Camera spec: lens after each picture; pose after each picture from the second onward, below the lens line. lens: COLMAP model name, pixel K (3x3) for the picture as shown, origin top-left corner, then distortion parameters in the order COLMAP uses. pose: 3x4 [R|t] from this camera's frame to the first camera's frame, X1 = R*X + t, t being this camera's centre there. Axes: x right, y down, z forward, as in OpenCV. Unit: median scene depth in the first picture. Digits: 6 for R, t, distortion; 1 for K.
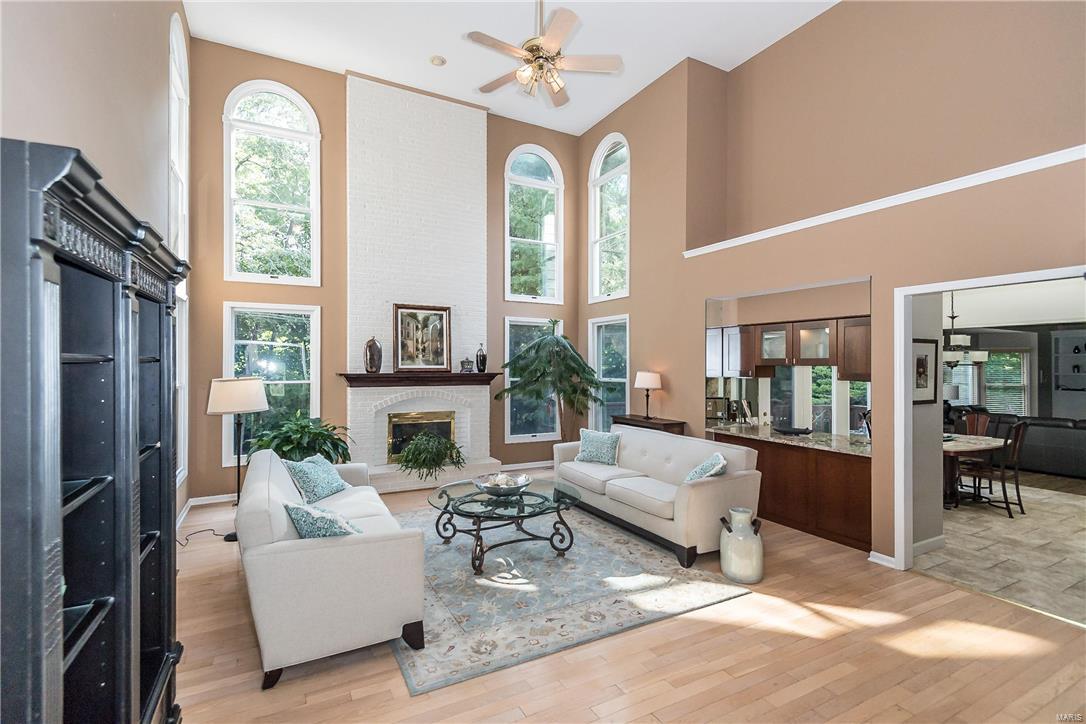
lens RADIAL K [[505.3, 0, 542.2], [0, 505.3, 360.9], [0, 0, 1]] dist [0.017984, -0.004615]
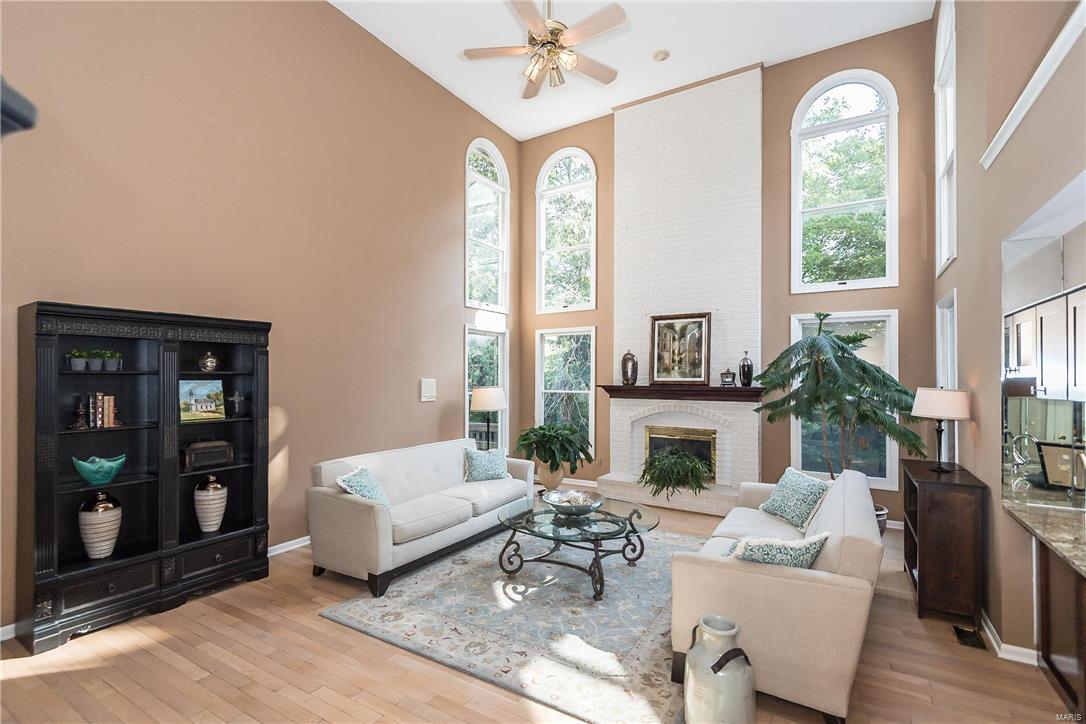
lens RADIAL K [[505.3, 0, 536.1], [0, 505.3, 372.9], [0, 0, 1]] dist [0.017984, -0.004615]
pose [[0.493777, -0.008293, -0.869549, 0.464498], [0.009887, 0.999943, -0.003923, 0.000874], [0.869533, -0.006660, 0.493831, 0.304226]]
